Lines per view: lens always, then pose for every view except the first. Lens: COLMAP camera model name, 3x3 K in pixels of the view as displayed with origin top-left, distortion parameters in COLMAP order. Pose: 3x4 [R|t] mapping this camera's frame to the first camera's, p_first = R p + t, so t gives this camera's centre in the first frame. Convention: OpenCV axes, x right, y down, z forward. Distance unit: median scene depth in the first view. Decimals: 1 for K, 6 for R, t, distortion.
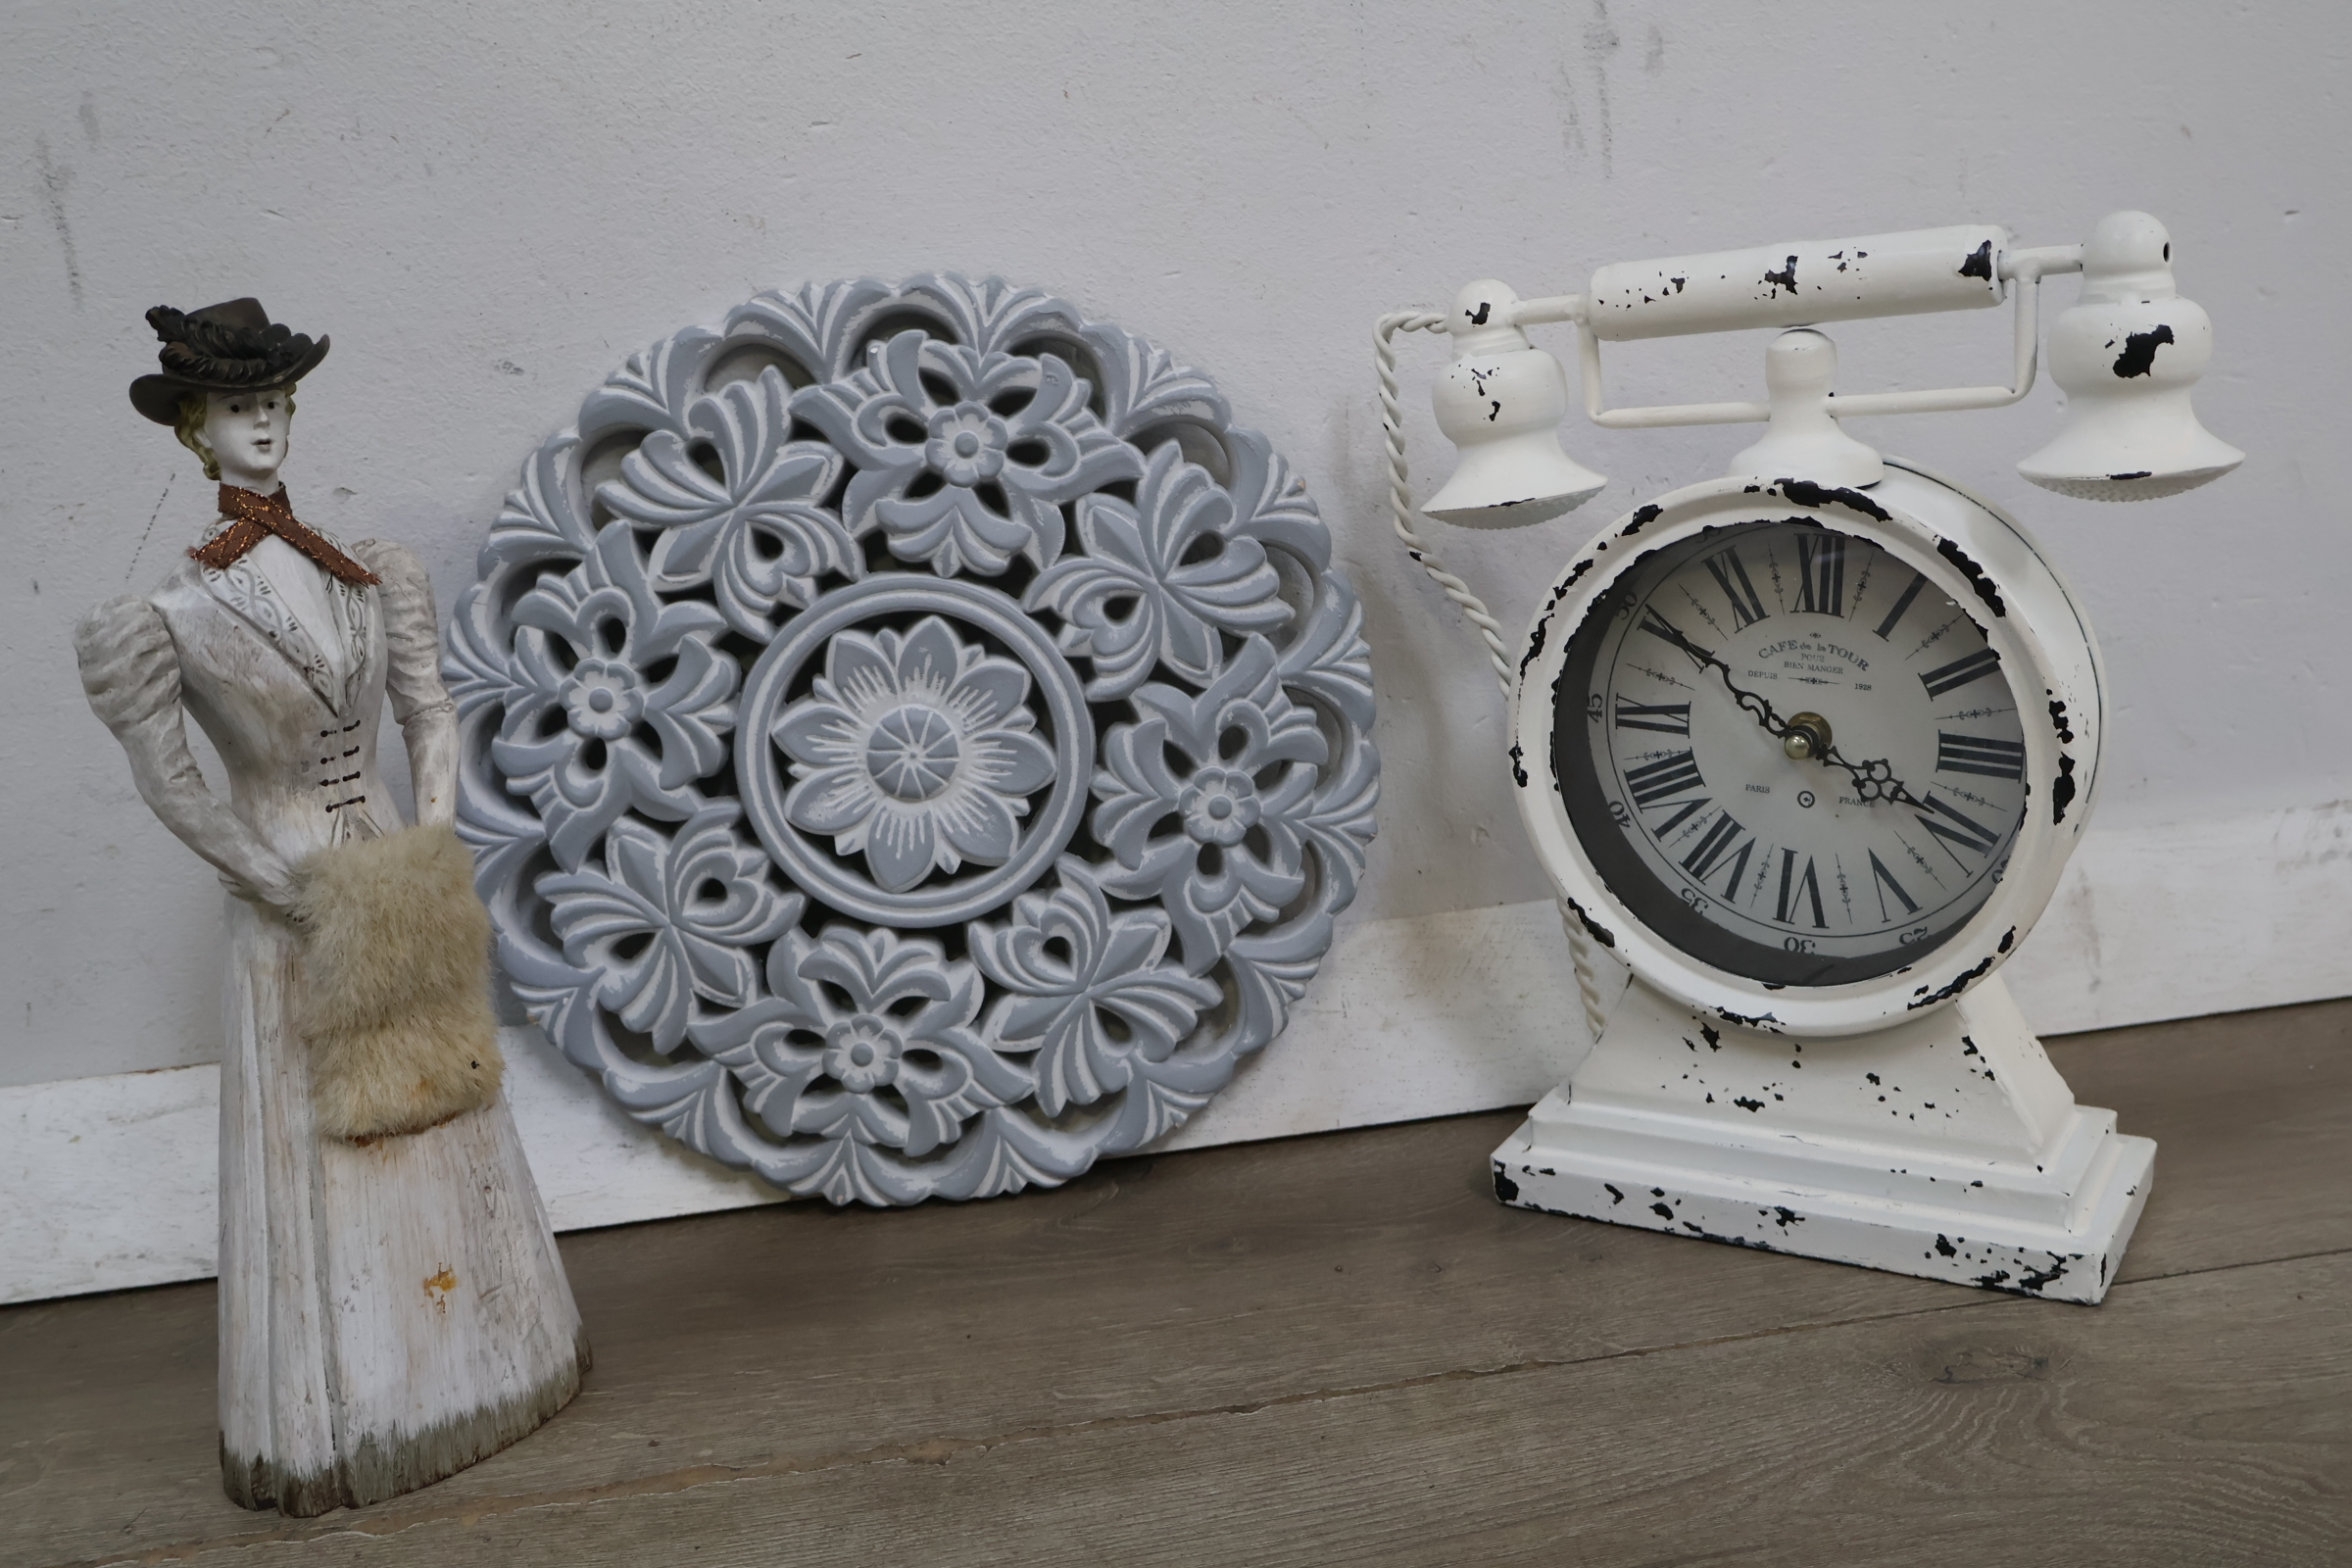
lens RADIAL K [[2502.8, 0, 1175.9], [0, 2502.8, 789.4], [0, 0, 1]] dist [-0.001368, 0.018056]
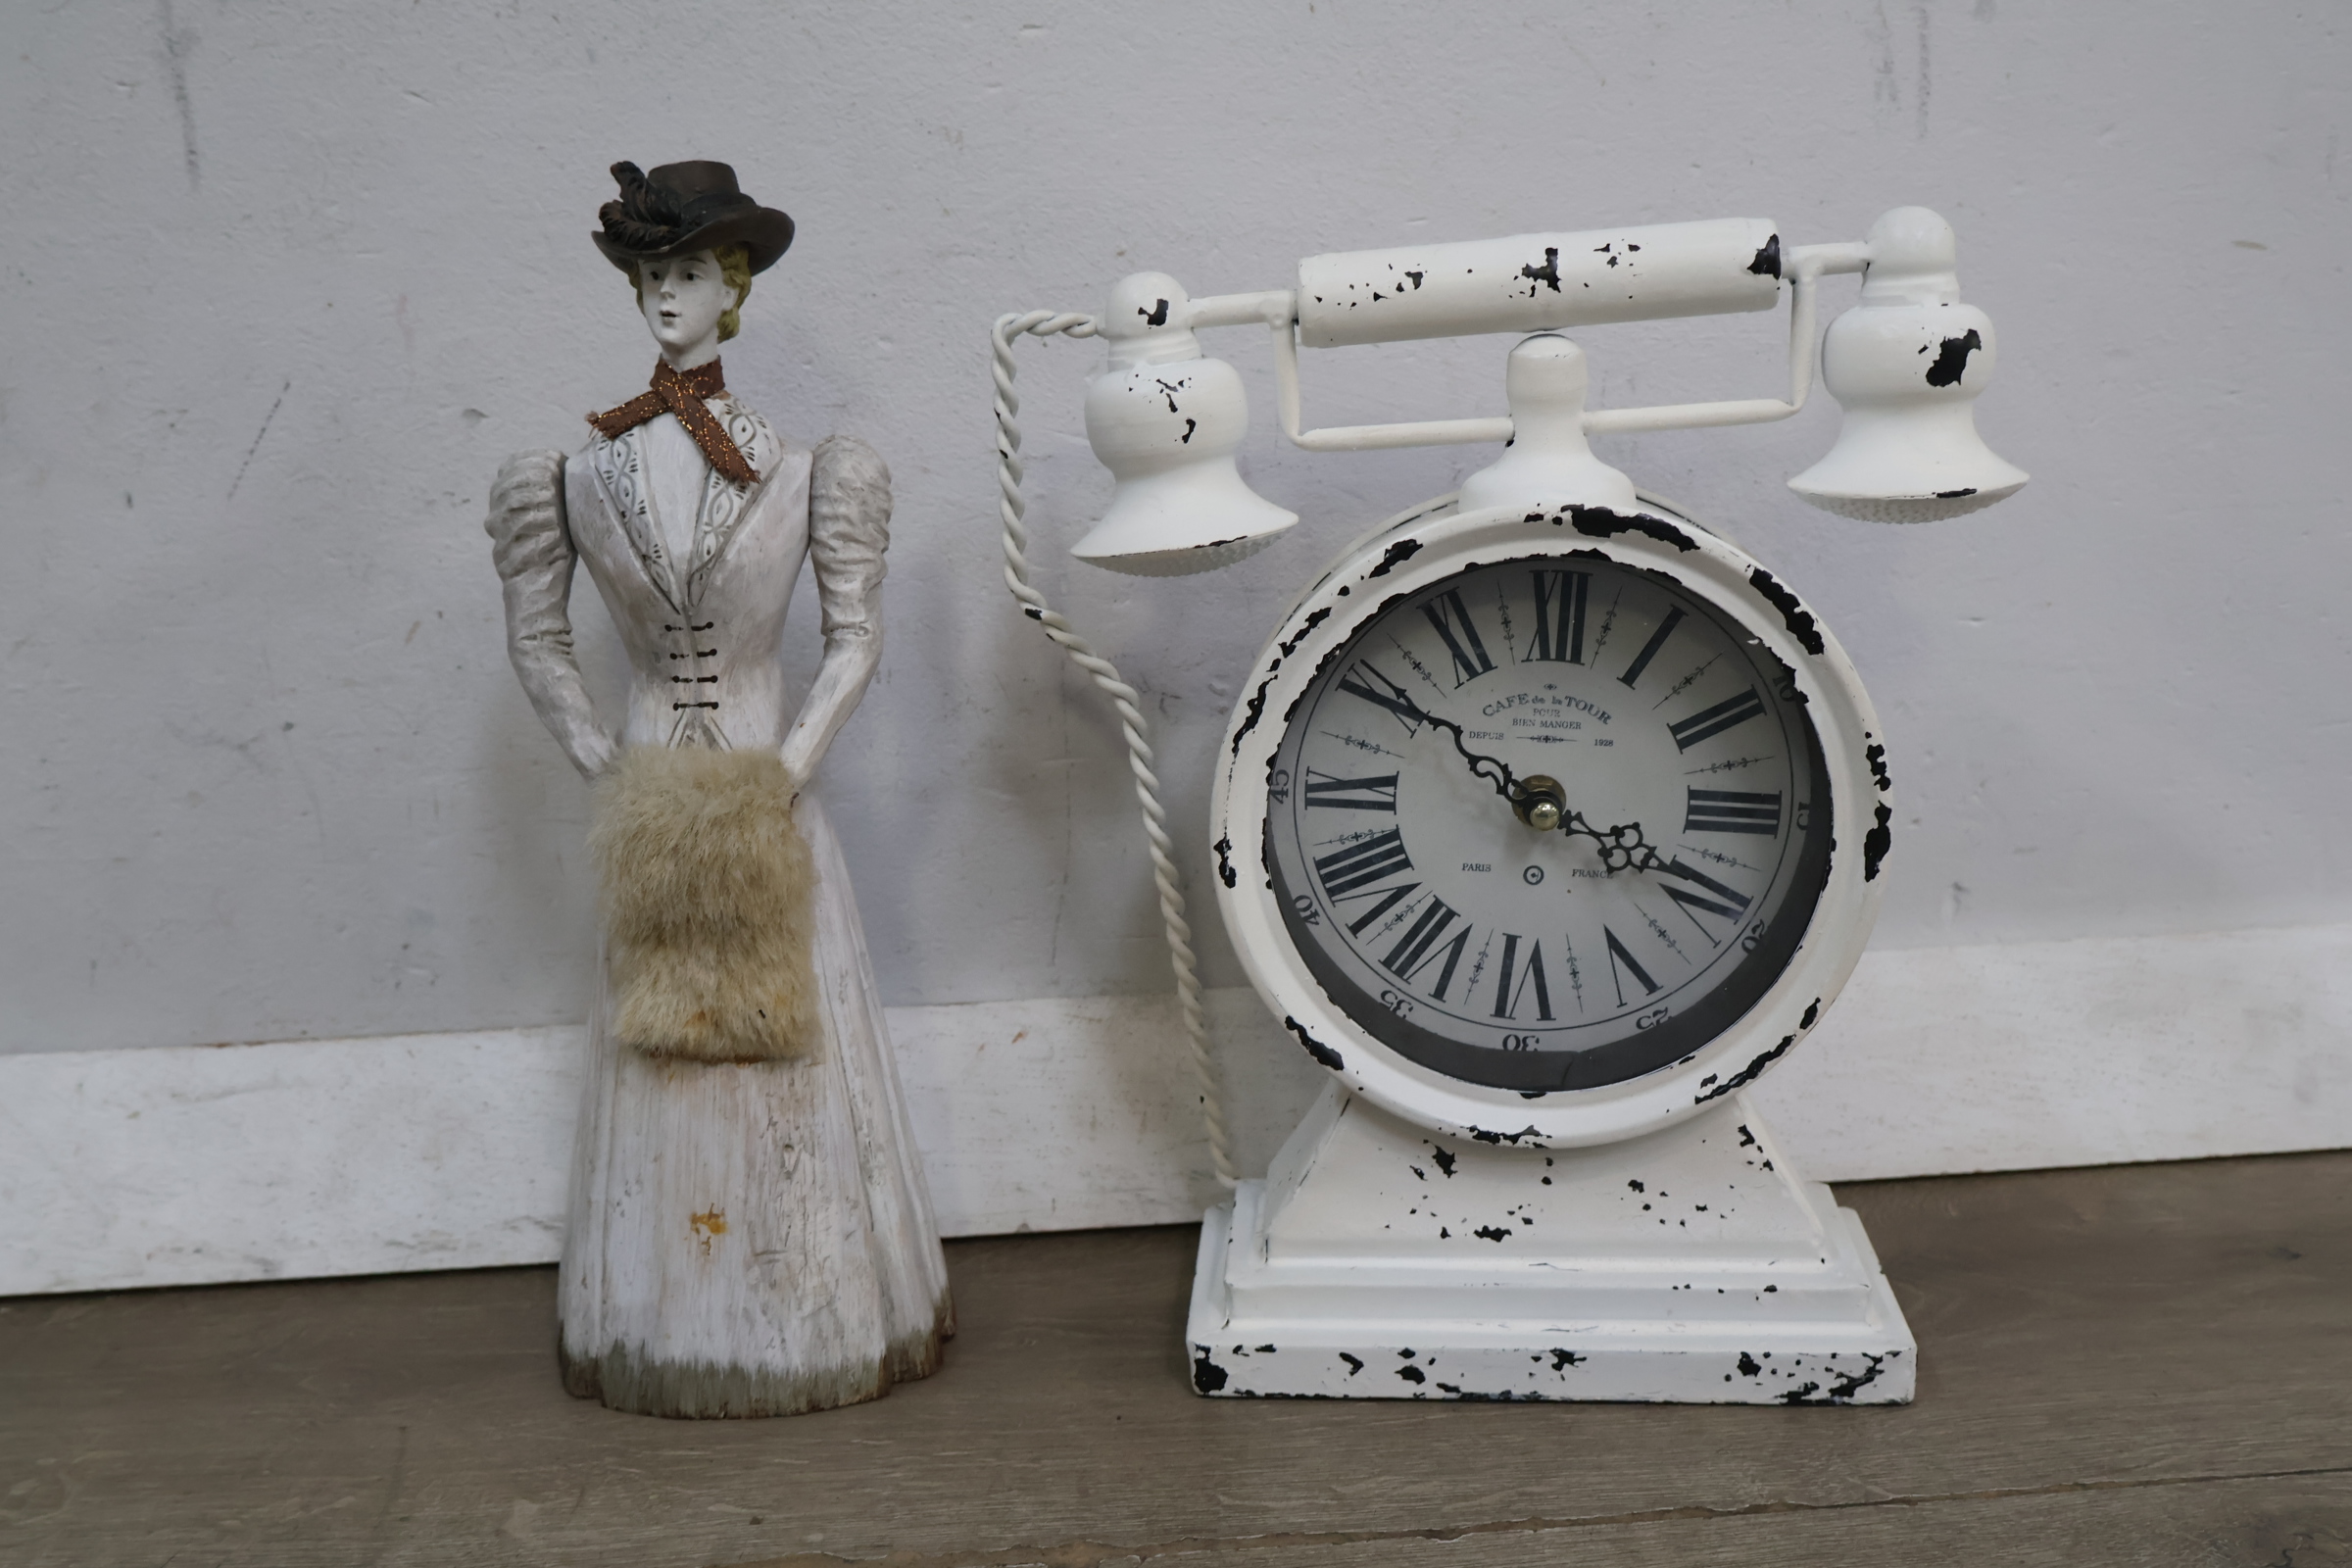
lens RADIAL K [[2510.5, 0, 1176.0], [0, 2510.5, 784.0], [0, 0, 1]] dist [-0.000844, 0.017643]
pose [[0.887970, -0.062819, 0.455591, -0.250360], [0.077598, 0.996889, -0.013786, -0.024862], [-0.453308, 0.047594, 0.890082, 0.272137]]
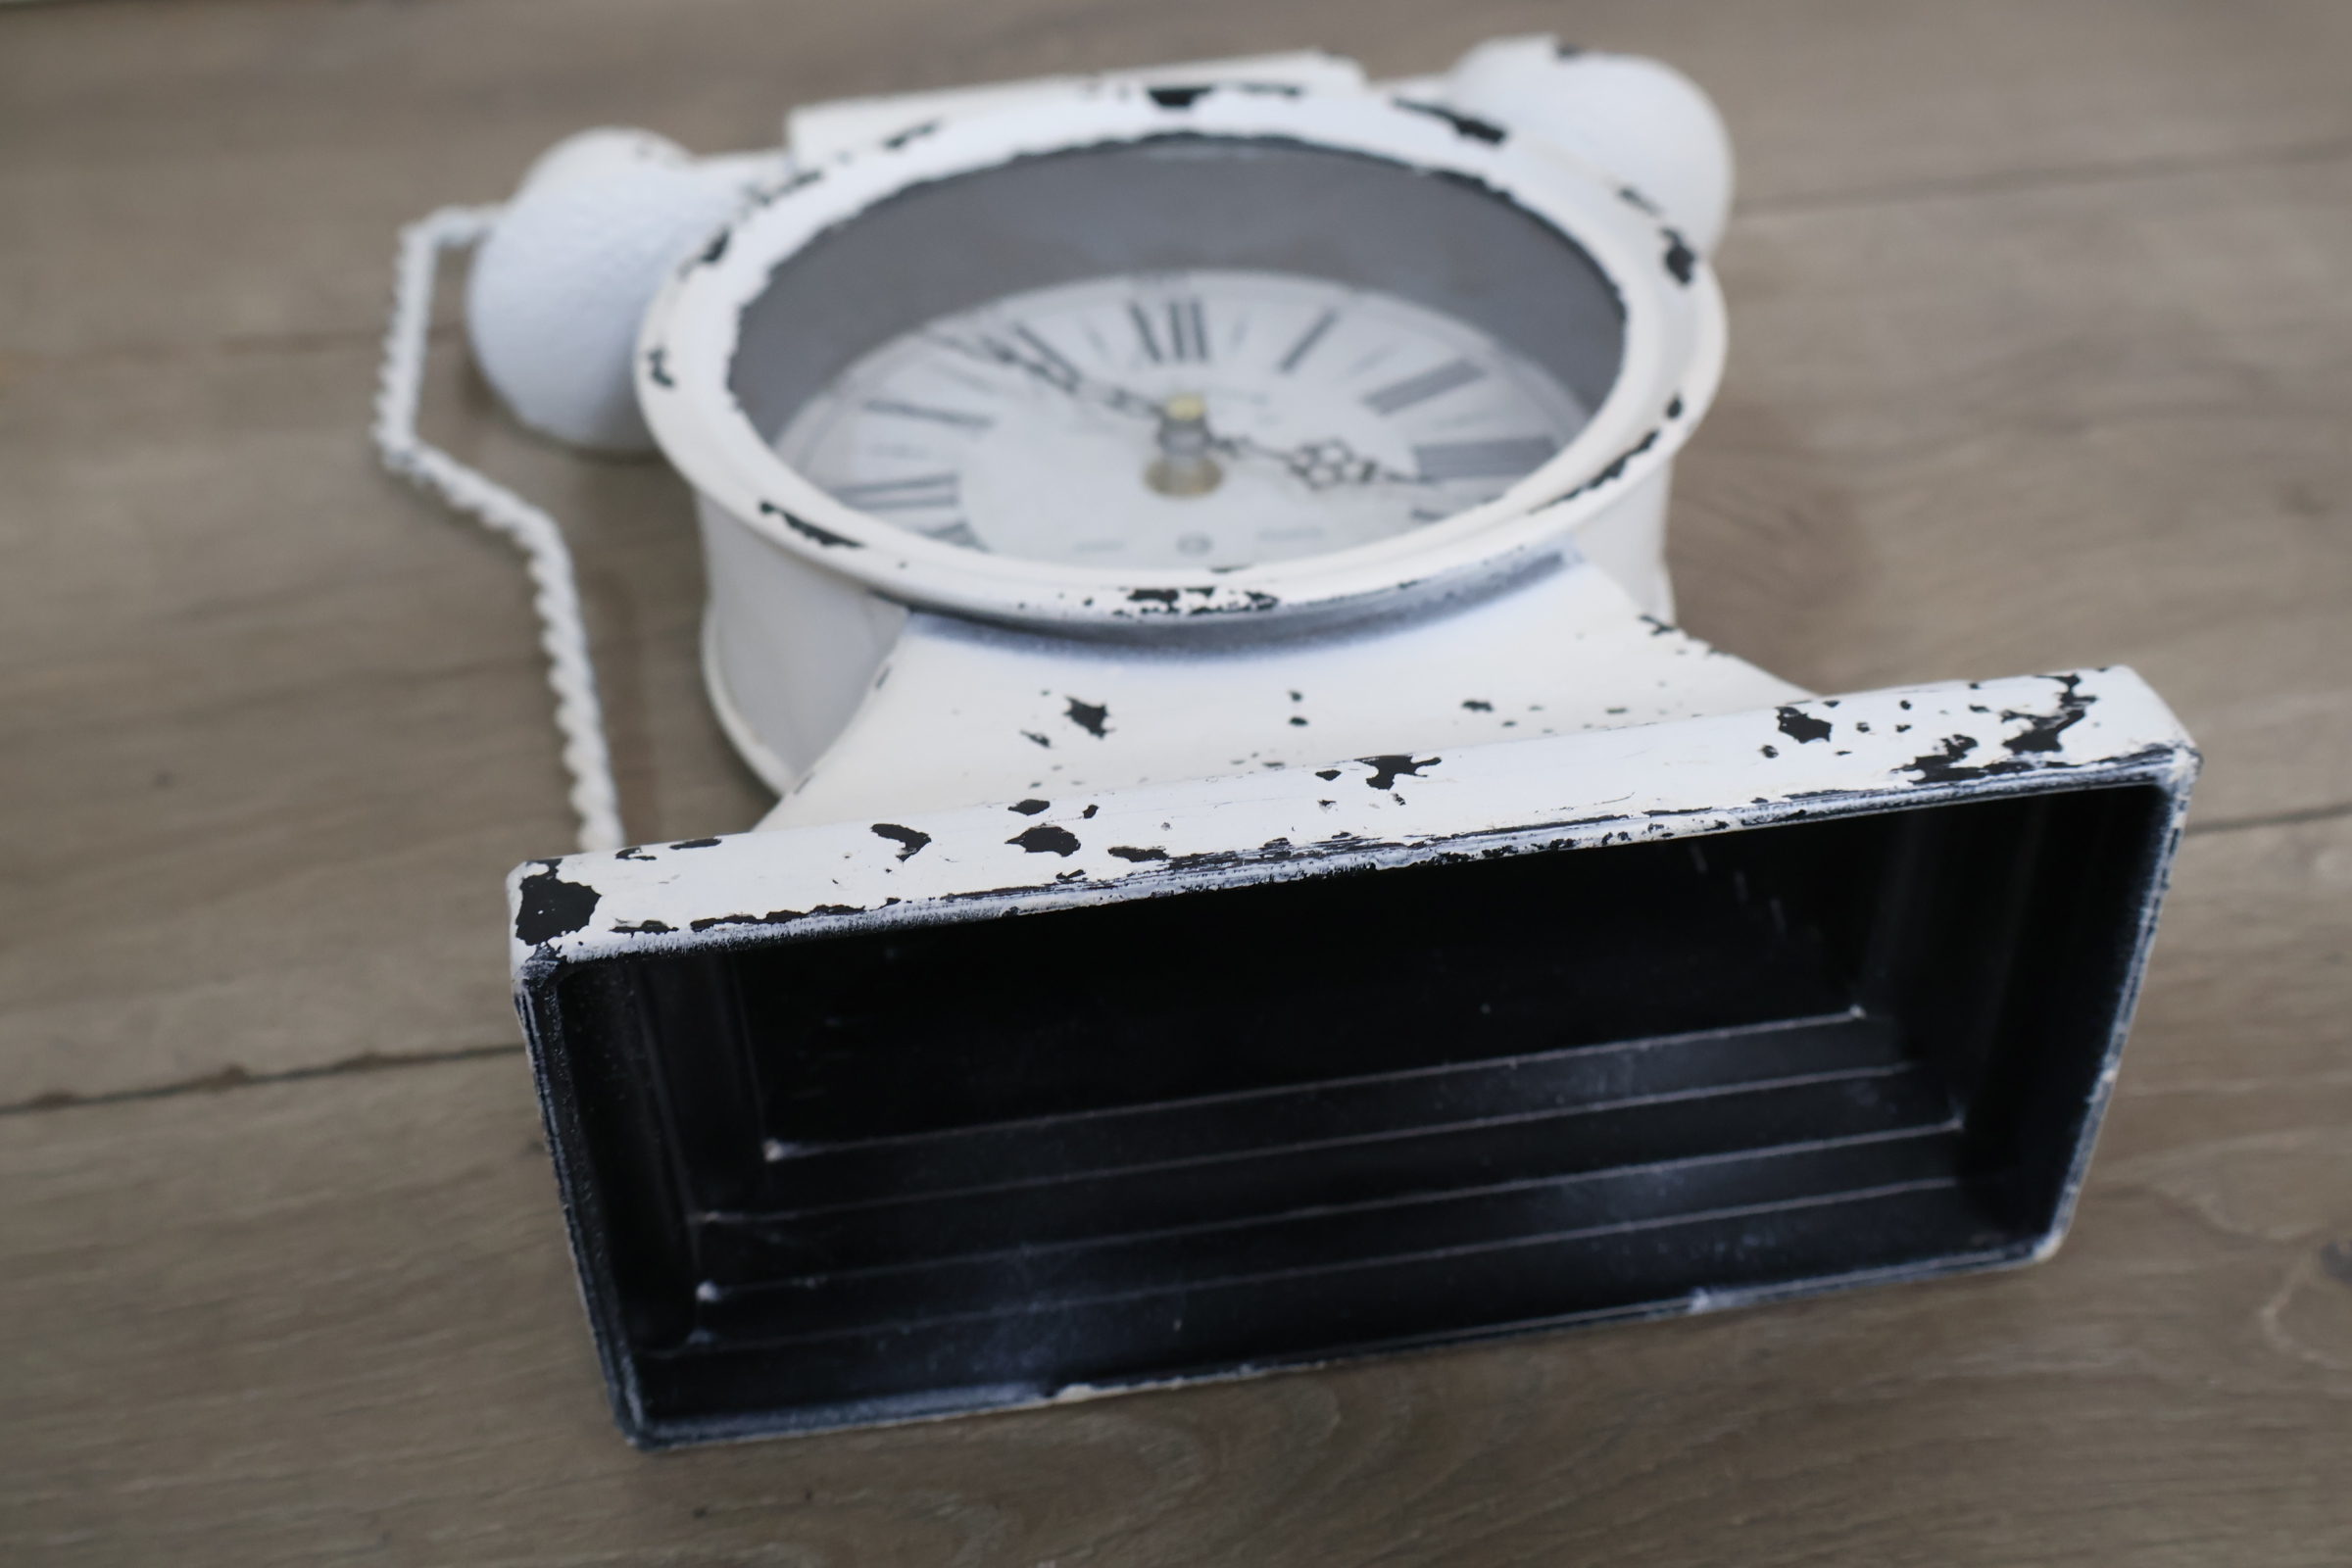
lens RADIAL K [[2534.7, 0, 1176.0], [0, 2534.7, 784.0], [0, 0, 1]] dist [0.006236, -0.019244]
pose [[0.874720, 0.355675, 0.329182, 0.089630], [0.194413, 0.364664, -0.910617, 0.495878], [-0.443925, 0.860532, 0.249831, 0.896397]]
